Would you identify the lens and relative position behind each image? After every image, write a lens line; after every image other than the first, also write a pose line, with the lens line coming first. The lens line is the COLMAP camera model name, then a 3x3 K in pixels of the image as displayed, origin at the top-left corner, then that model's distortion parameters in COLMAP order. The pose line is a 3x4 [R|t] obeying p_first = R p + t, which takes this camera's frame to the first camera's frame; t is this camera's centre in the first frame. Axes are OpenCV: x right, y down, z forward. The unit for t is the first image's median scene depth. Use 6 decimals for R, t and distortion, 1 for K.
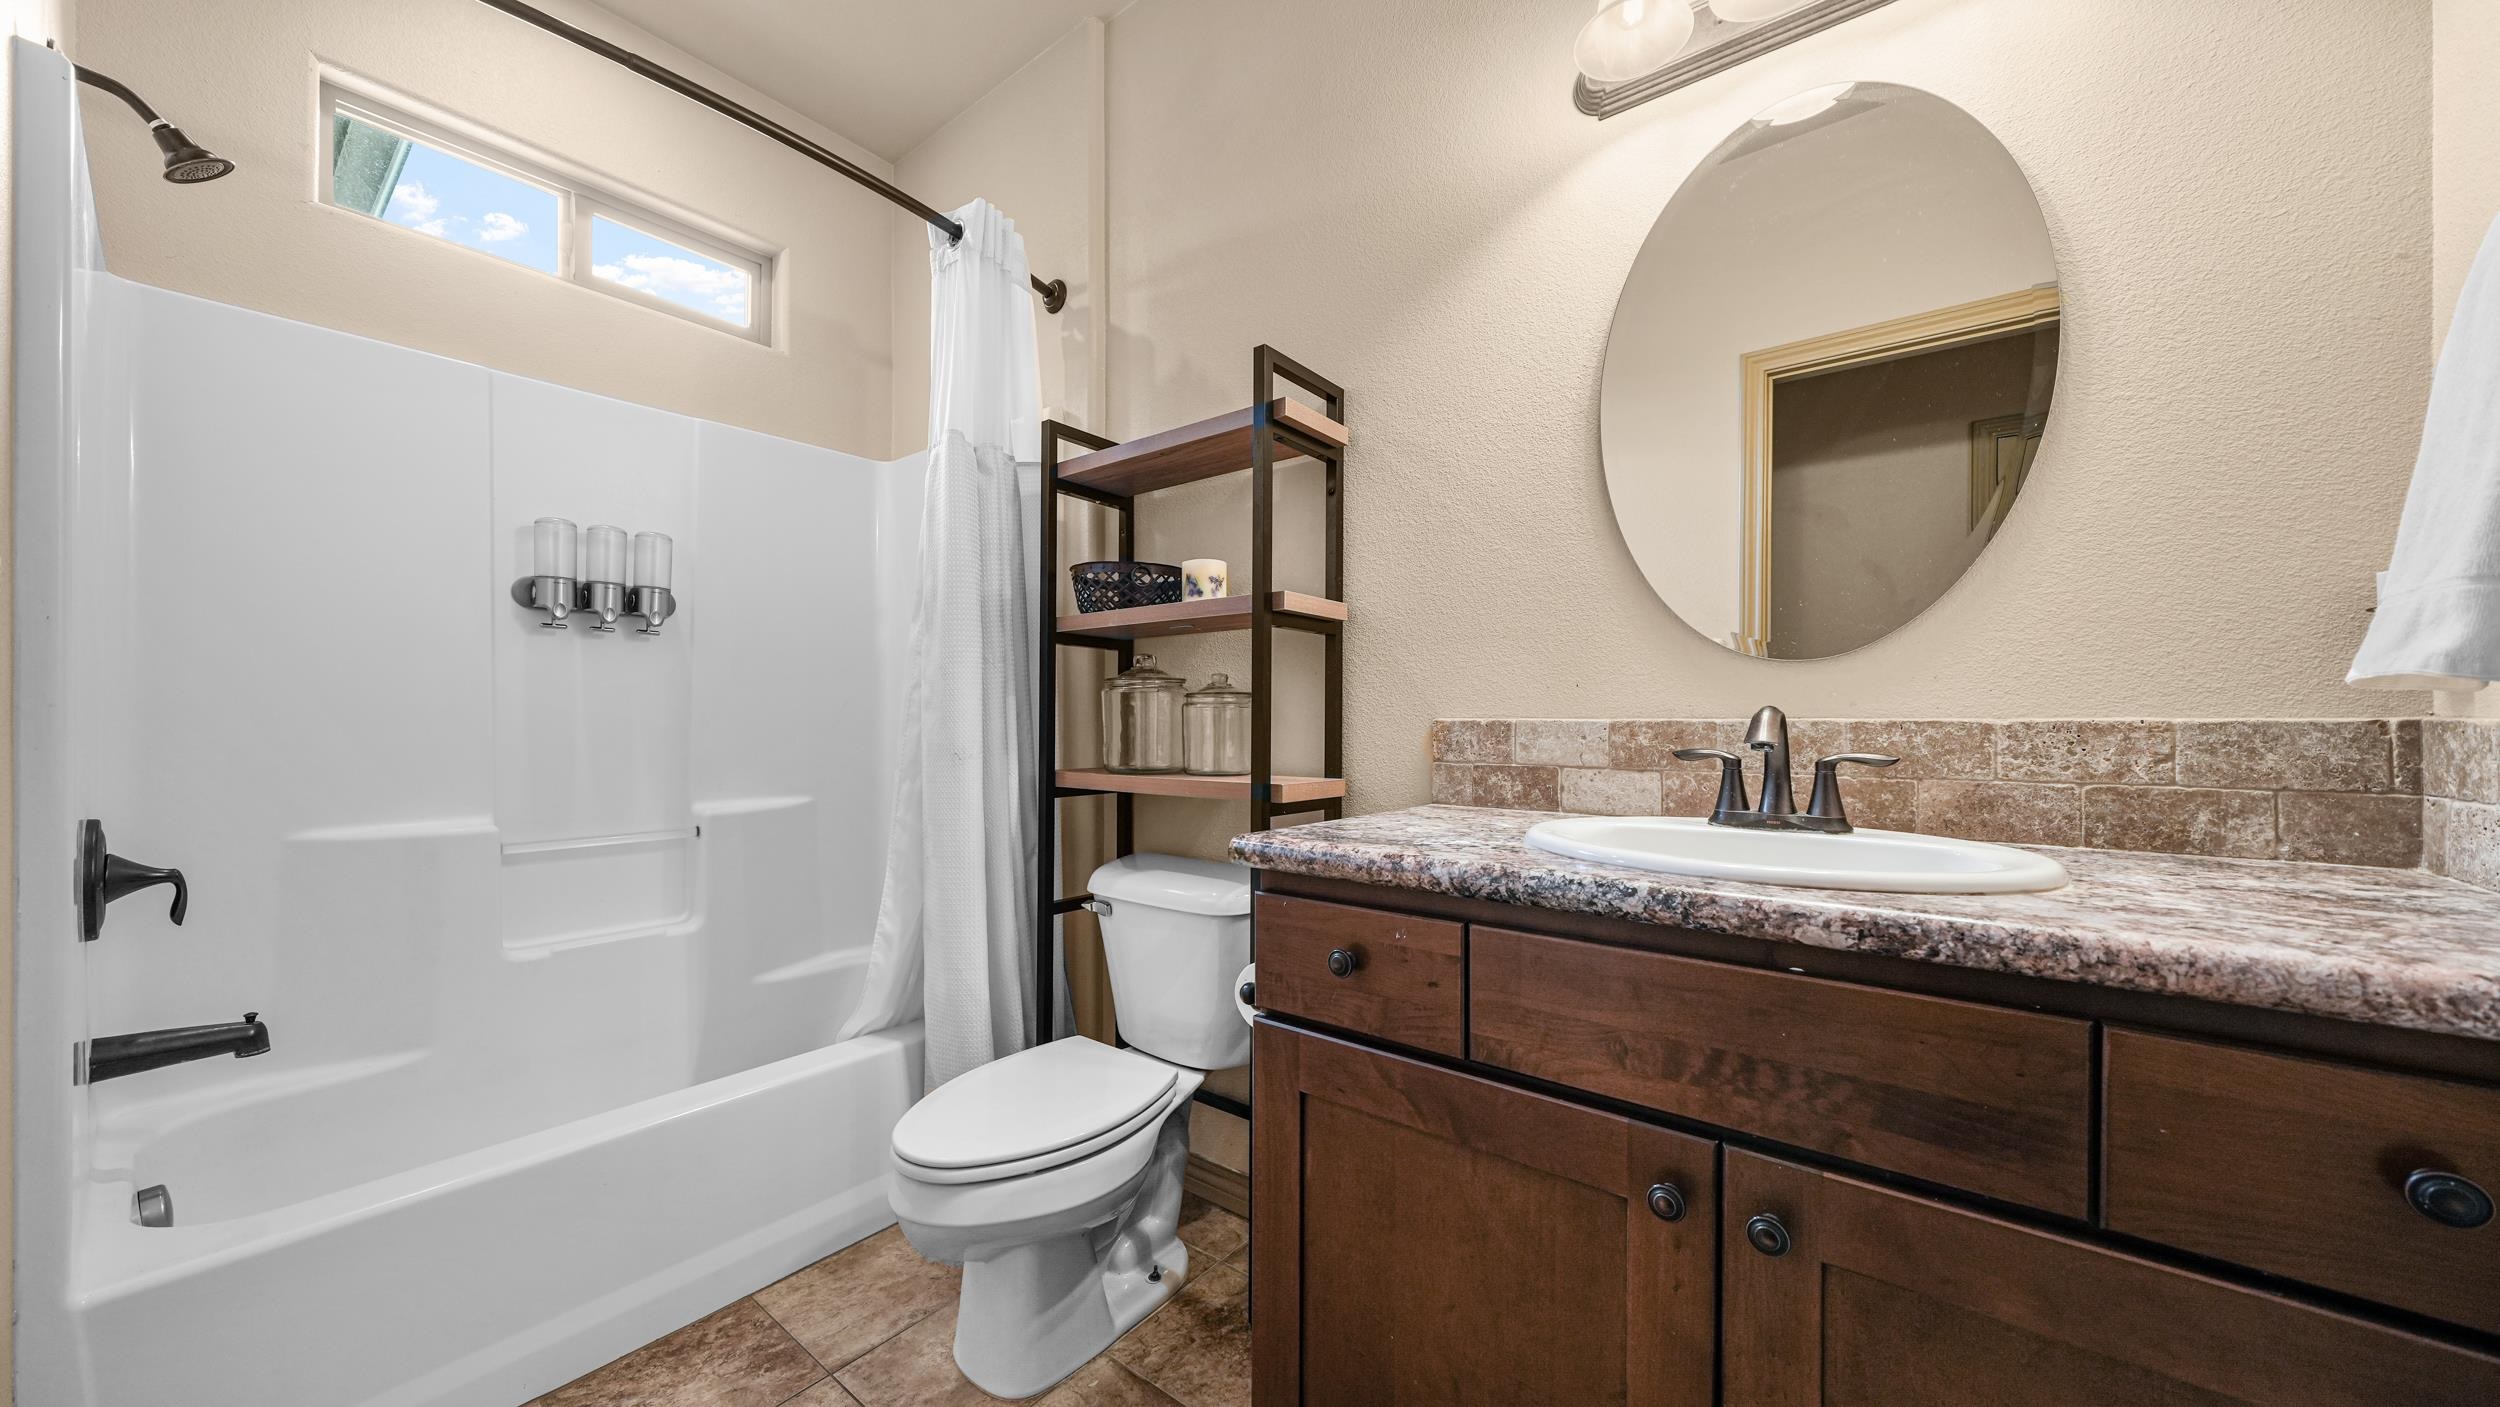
lens RADIAL K [[856.0, 0, 1235.3], [0, 856.0, 728.8], [0, 0, 1]] dist [-0.003202, -0.000273]
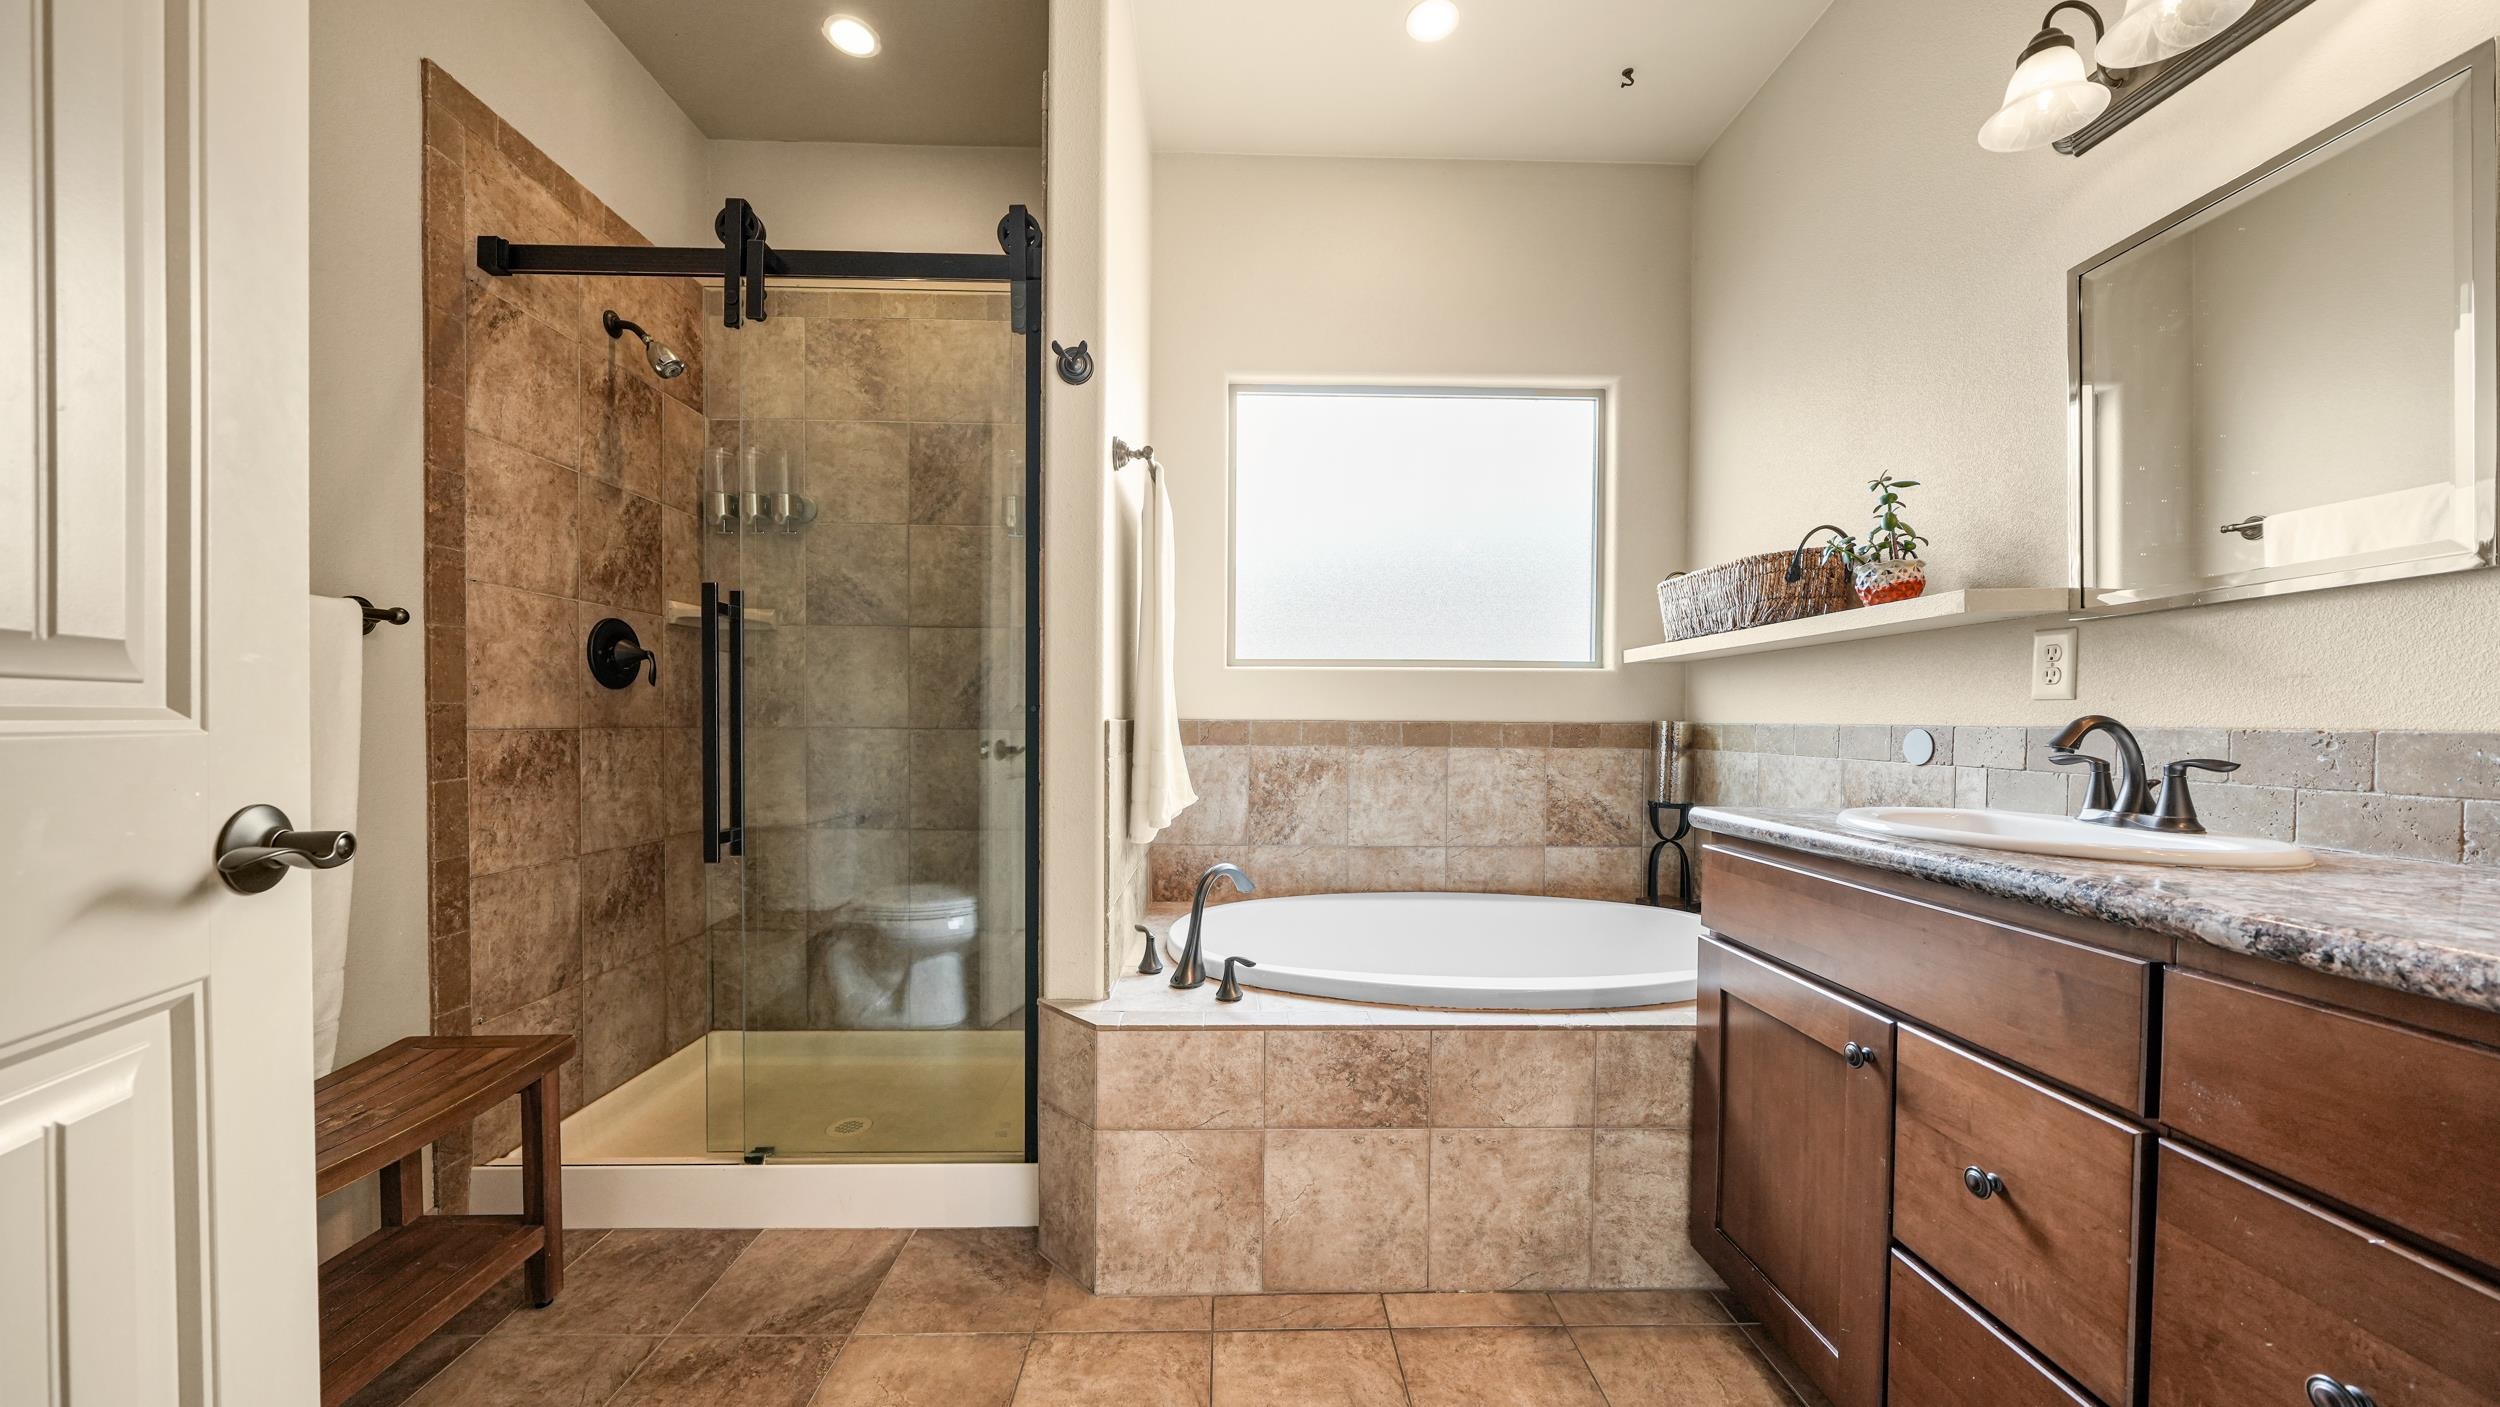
lens RADIAL K [[856.0, 0, 1244.7], [0, 856.0, 727.9], [0, 0, 1]] dist [-0.003202, -0.000273]
pose [[0.640894, 0.010756, -0.767554, 0.318992], [-0.016751, 0.999860, 0.000024, 0.007416], [0.767447, 0.012842, 0.640984, -0.246024]]
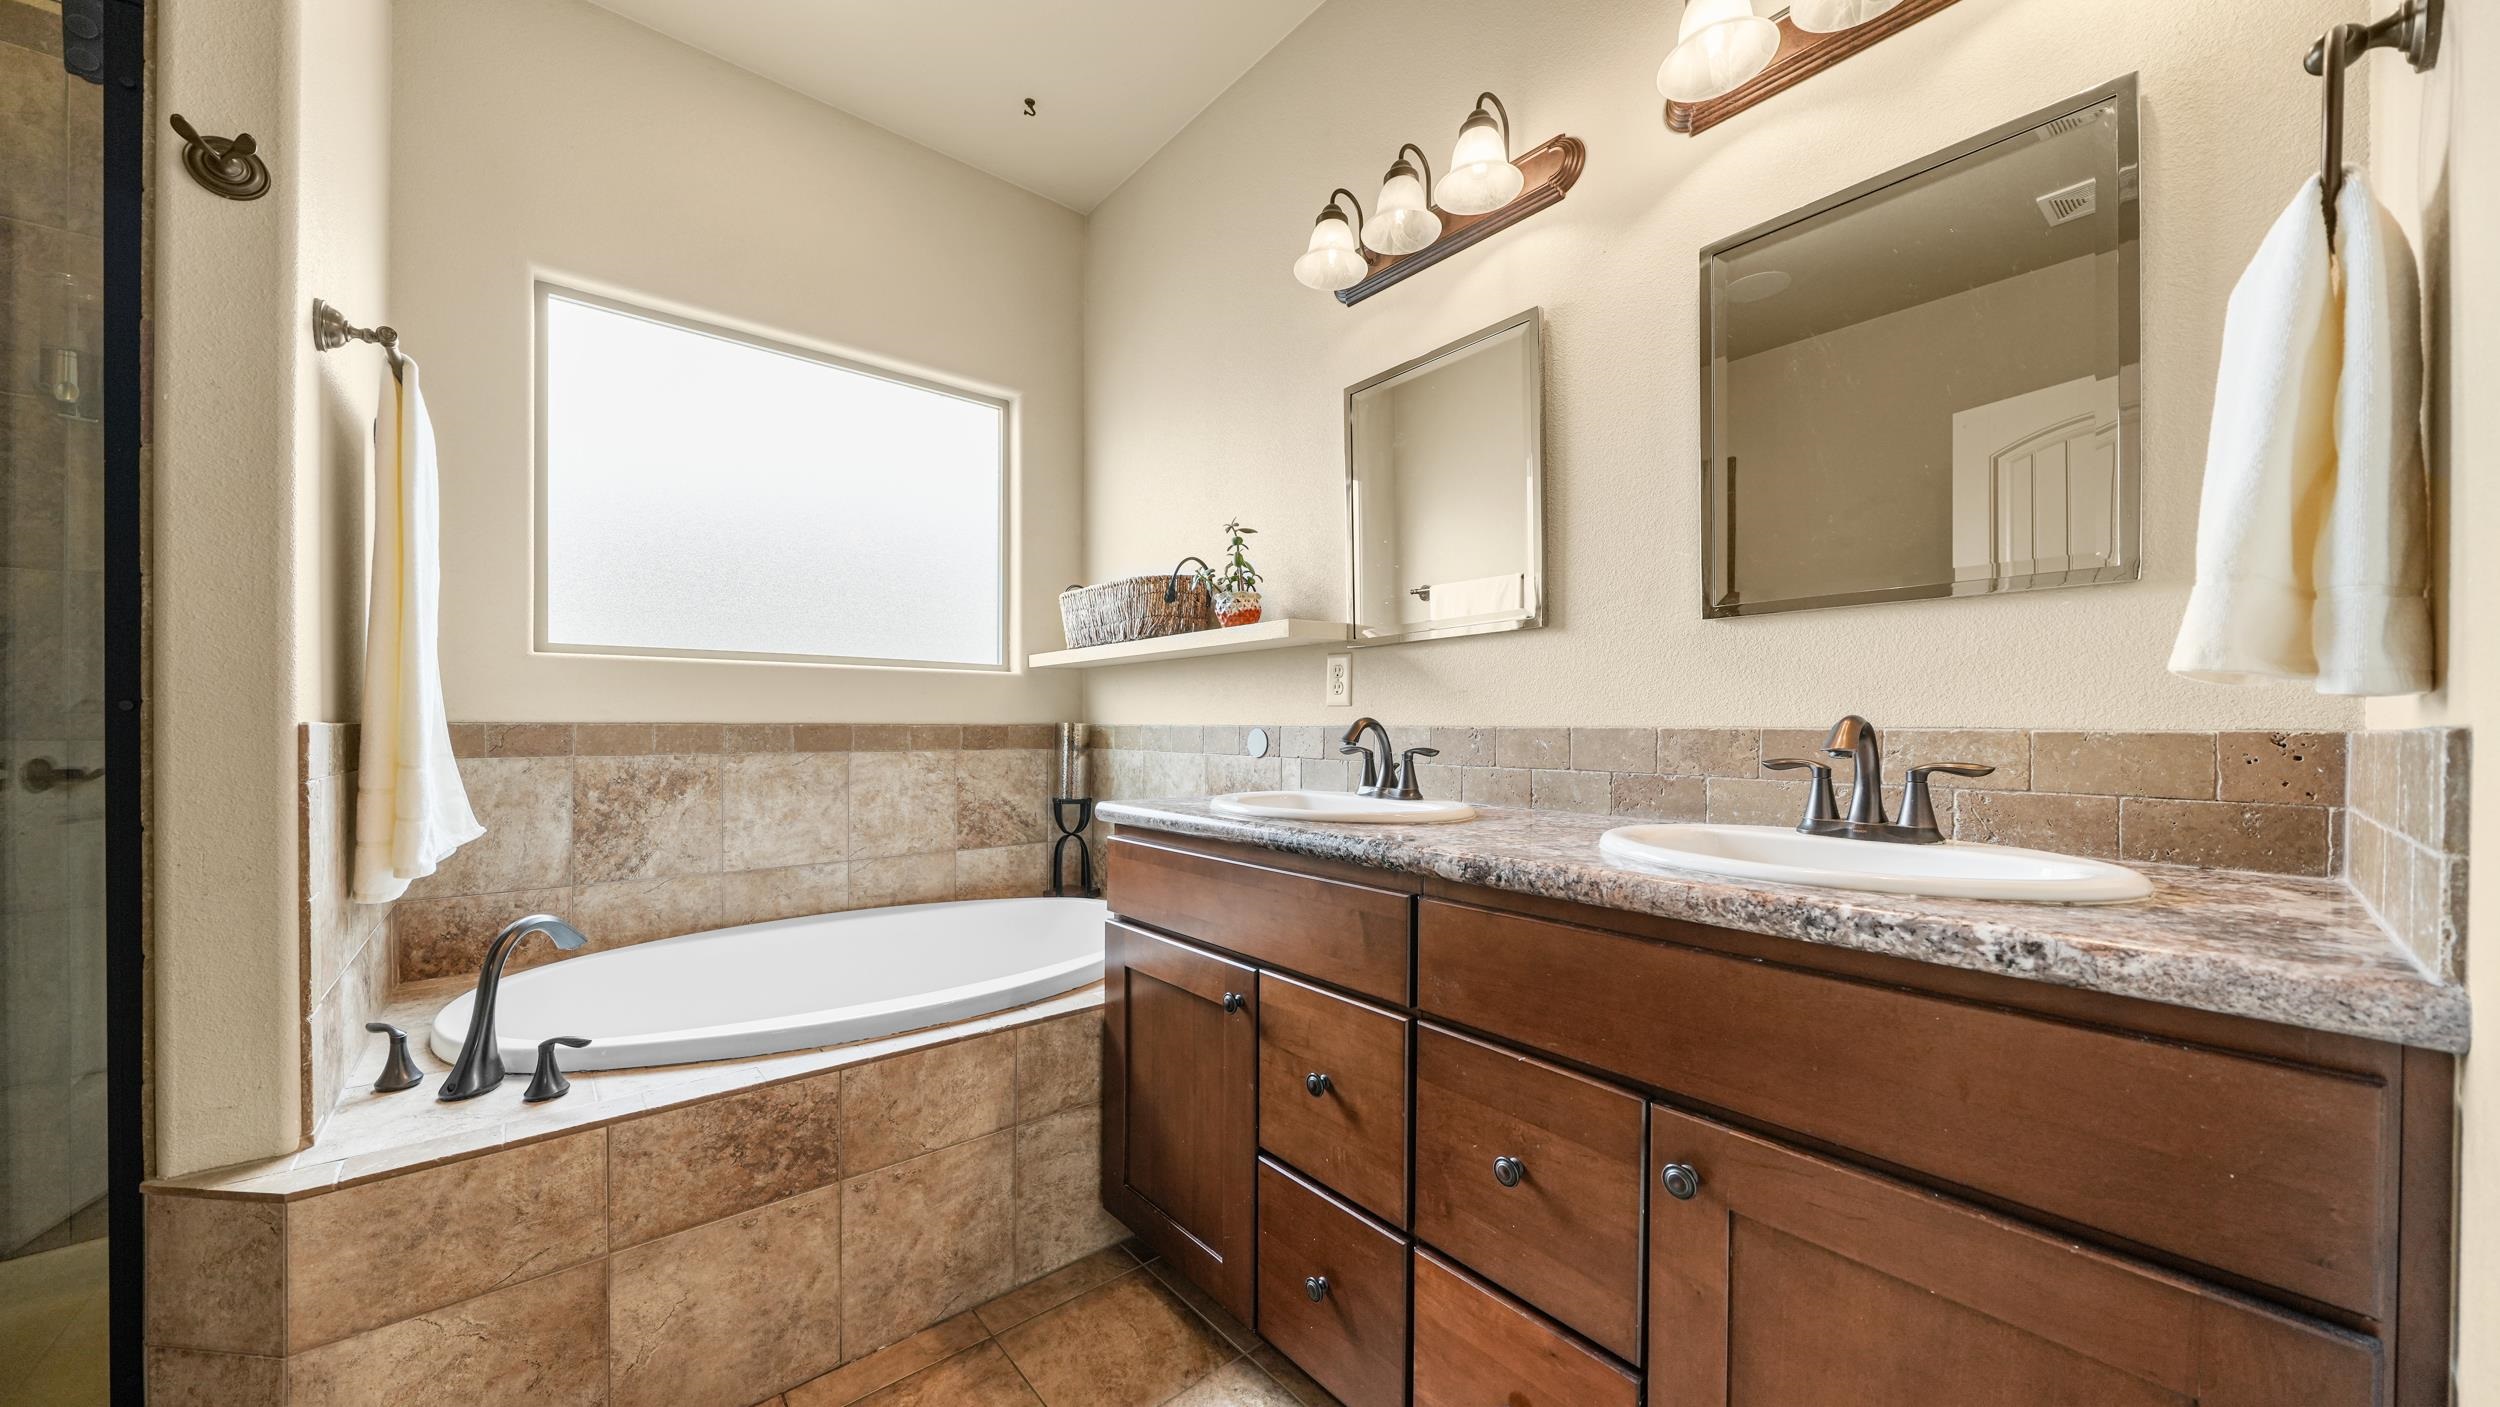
lens RADIAL K [[856.0, 0, 1249.6], [0, 856.0, 728.6], [0, 0, 1]] dist [-0.003202, -0.000273]
pose [[0.980901, 0.003053, -0.194483, 0.283495], [-0.004989, 0.999943, -0.009465, 0.007590], [0.194443, 0.010254, 0.980860, -0.226662]]
